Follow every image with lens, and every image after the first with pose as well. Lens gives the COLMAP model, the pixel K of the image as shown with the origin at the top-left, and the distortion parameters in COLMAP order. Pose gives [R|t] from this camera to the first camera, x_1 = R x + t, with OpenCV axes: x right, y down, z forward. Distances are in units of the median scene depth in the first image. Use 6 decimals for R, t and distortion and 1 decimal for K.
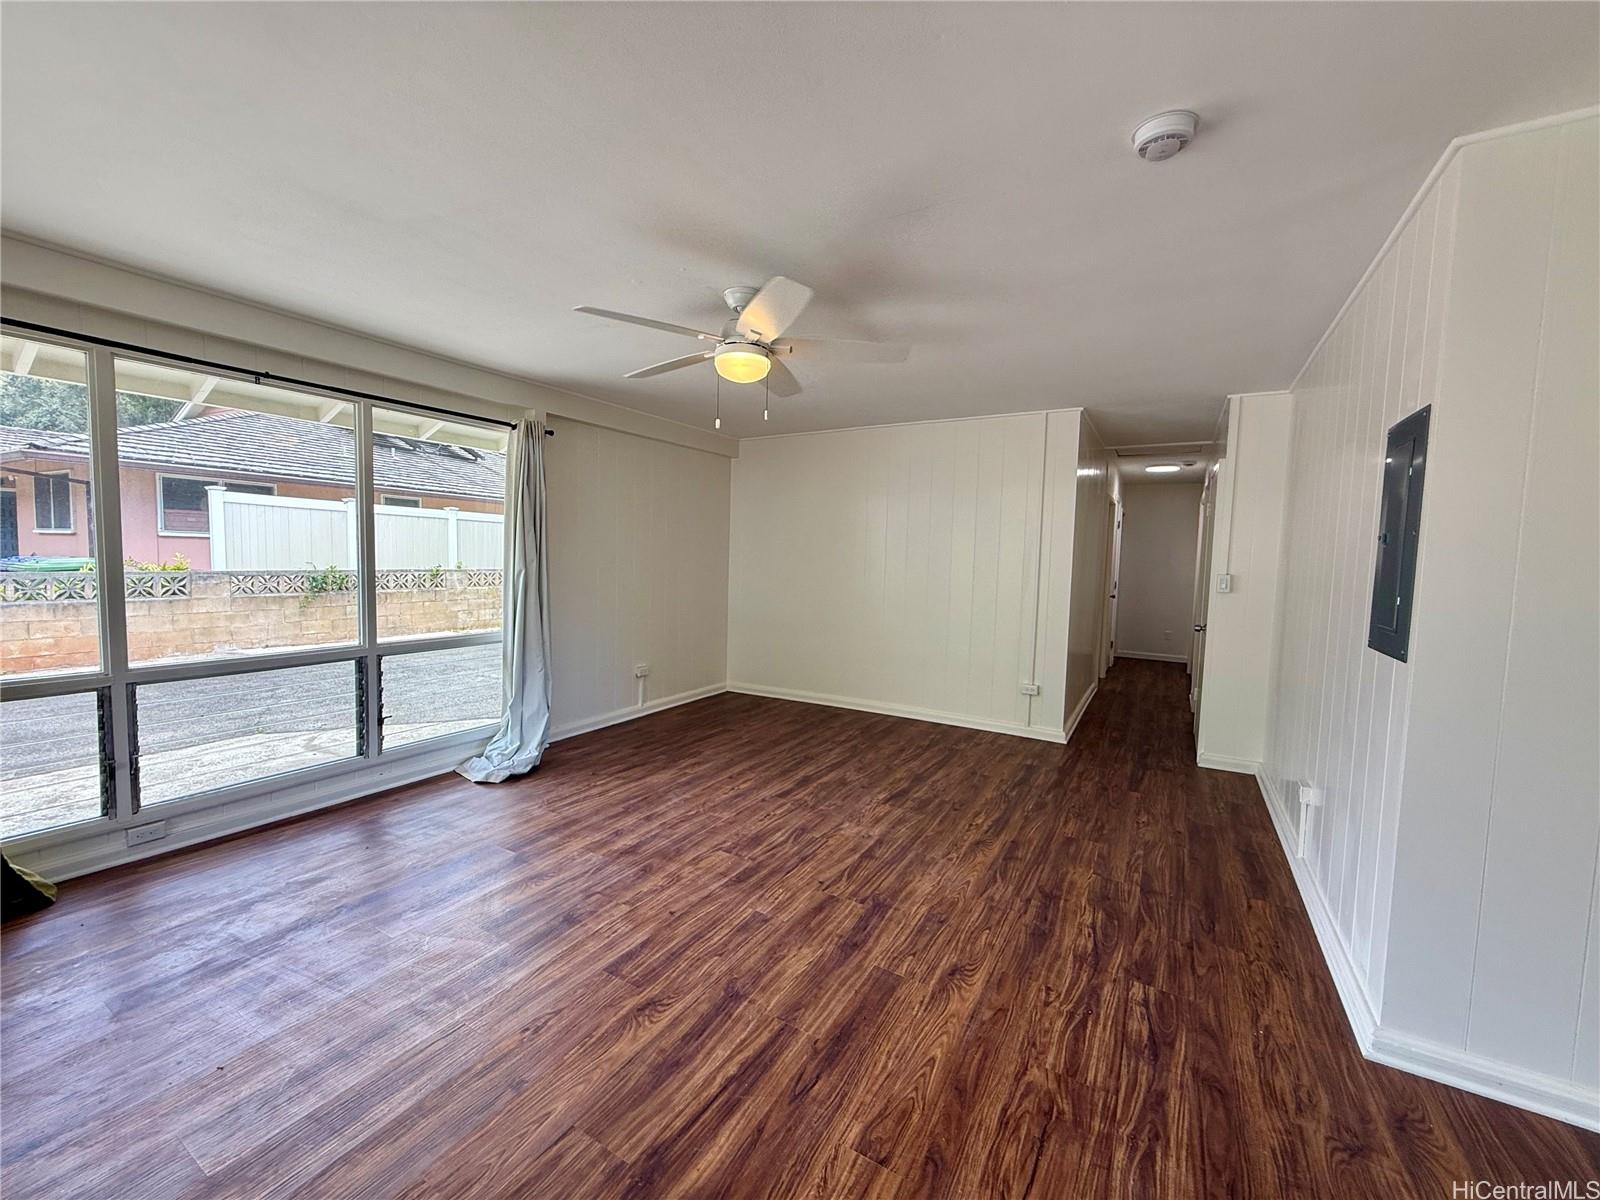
lens RADIAL K [[636.3, 0, 794.7], [0, 636.3, 600.7], [0, 0, 1]] dist [-0.001331, 0.000039]
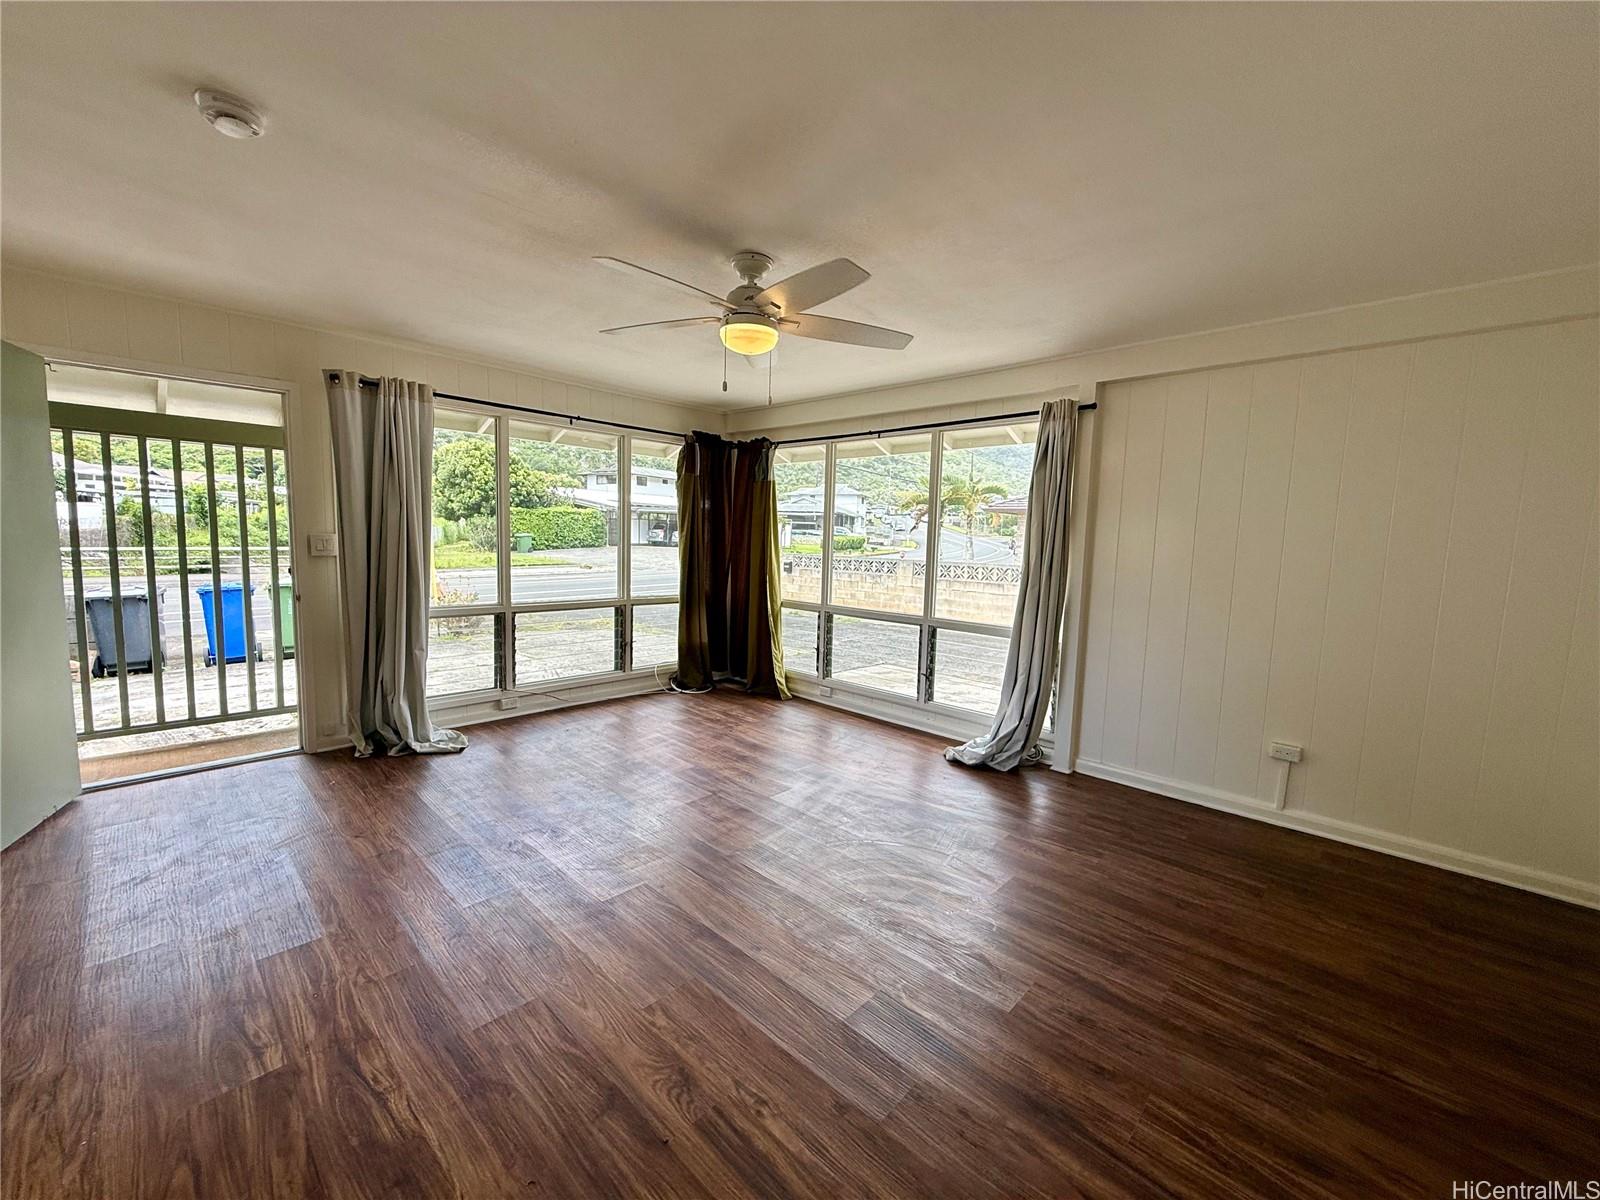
lens RADIAL K [[636.3, 0, 794.7], [0, 636.3, 600.7], [0, 0, 1]] dist [-0.001331, 0.000039]
pose [[-0.223411, 0.067544, -0.972381, 0.787749], [-0.105176, 0.990101, 0.092939, -0.066899], [0.969033, 0.123035, -0.214095, 1.209814]]
